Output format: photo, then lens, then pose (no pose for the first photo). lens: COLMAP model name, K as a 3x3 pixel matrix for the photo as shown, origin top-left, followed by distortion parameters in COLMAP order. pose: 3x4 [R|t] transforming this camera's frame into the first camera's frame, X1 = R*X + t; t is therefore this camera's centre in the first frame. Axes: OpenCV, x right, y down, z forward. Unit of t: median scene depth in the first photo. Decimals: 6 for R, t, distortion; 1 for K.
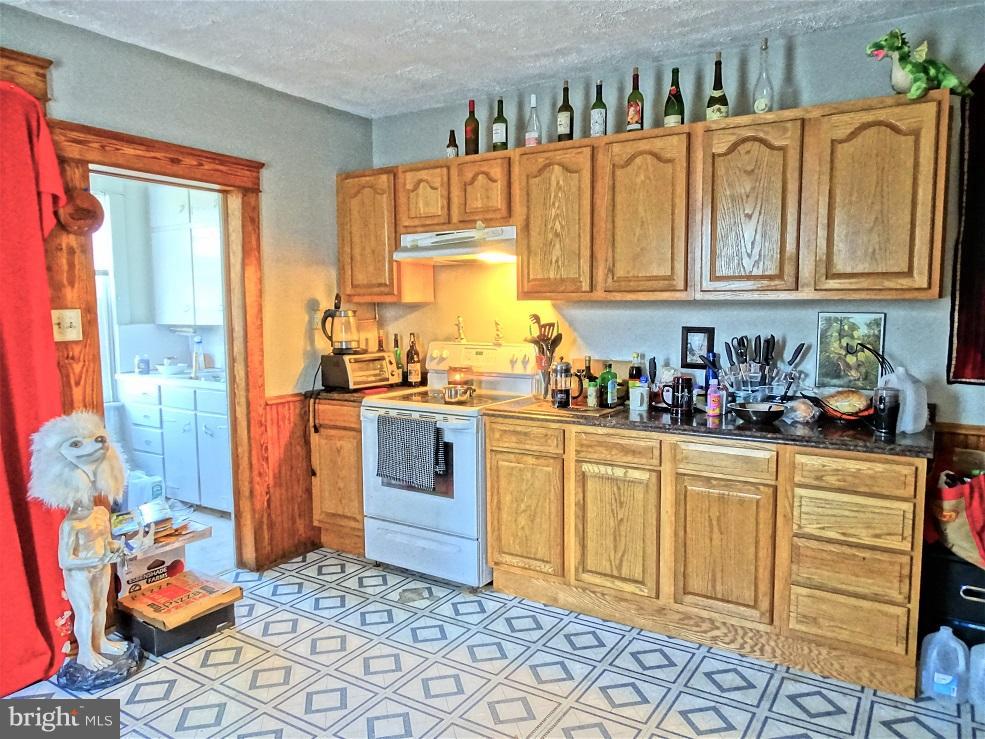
lens RADIAL K [[706.2, 0, 489.0], [0, 706.2, 369.7], [0, 0, 1]] dist [-0.000788, 0.006647]
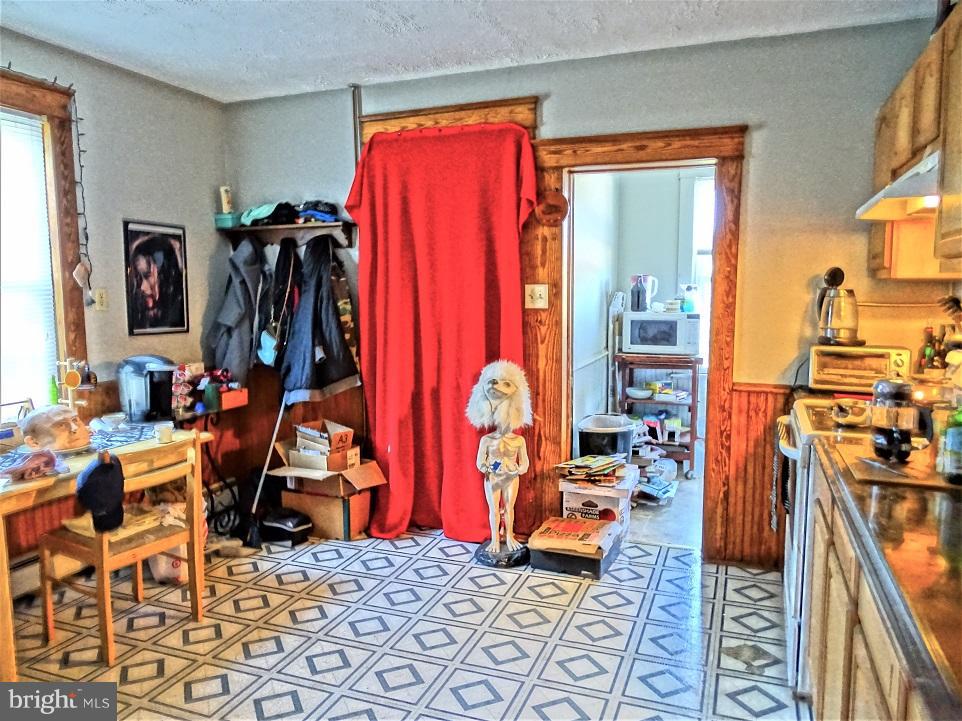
lens RADIAL K [[689.7, 0, 480.1], [0, 689.7, 361.2], [0, 0, 1]] dist [-0.000788, 0.006647]
pose [[0.205213, 0.106357, -0.972921, 0.596912], [-0.096555, 0.991429, 0.088014, -0.043000], [0.973943, 0.075878, 0.213723, 0.587215]]
